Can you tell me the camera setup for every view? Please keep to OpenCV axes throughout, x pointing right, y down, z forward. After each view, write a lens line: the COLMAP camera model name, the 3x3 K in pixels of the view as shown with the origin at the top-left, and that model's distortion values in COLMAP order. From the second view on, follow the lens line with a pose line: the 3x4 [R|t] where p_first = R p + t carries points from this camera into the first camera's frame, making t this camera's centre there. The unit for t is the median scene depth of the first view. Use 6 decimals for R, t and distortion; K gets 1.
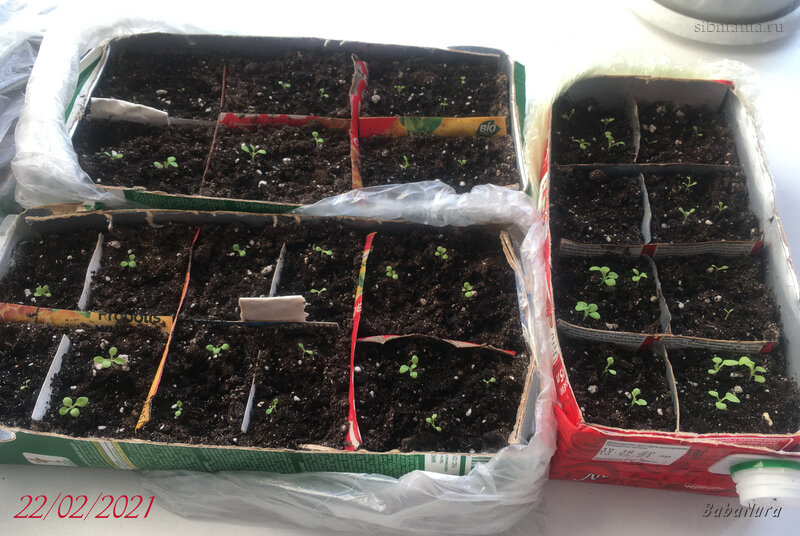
lens RADIAL K [[662.1, 0, 400.0], [0, 662.1, 264.7], [0, 0, 1]] dist [0.006542, -0.007674]
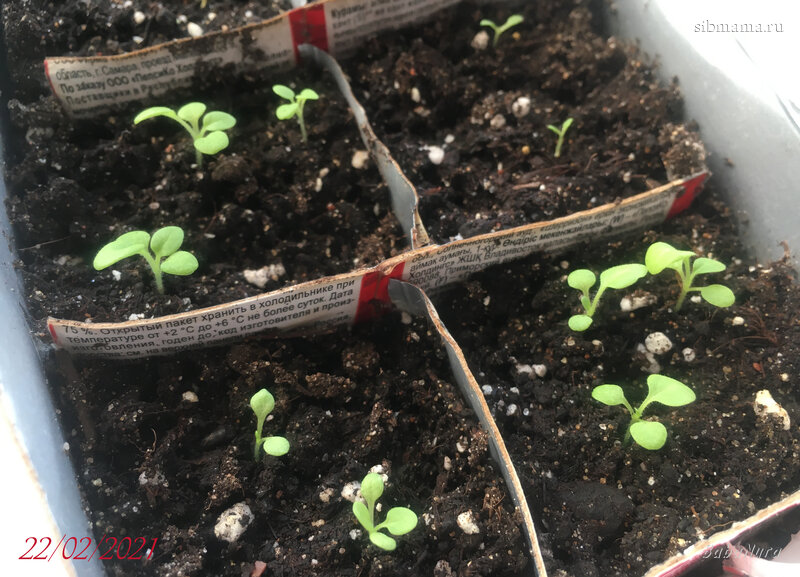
lens RADIAL K [[698.4, 0, 399.6], [0, 698.4, 289.7], [0, 0, 1]] dist [0.013056, 0.000165]
pose [[0.903514, -0.327947, 0.275885, 0.291714], [0.294166, 0.942730, 0.157246, 0.067127], [-0.311654, -0.060918, 0.948241, 0.675590]]
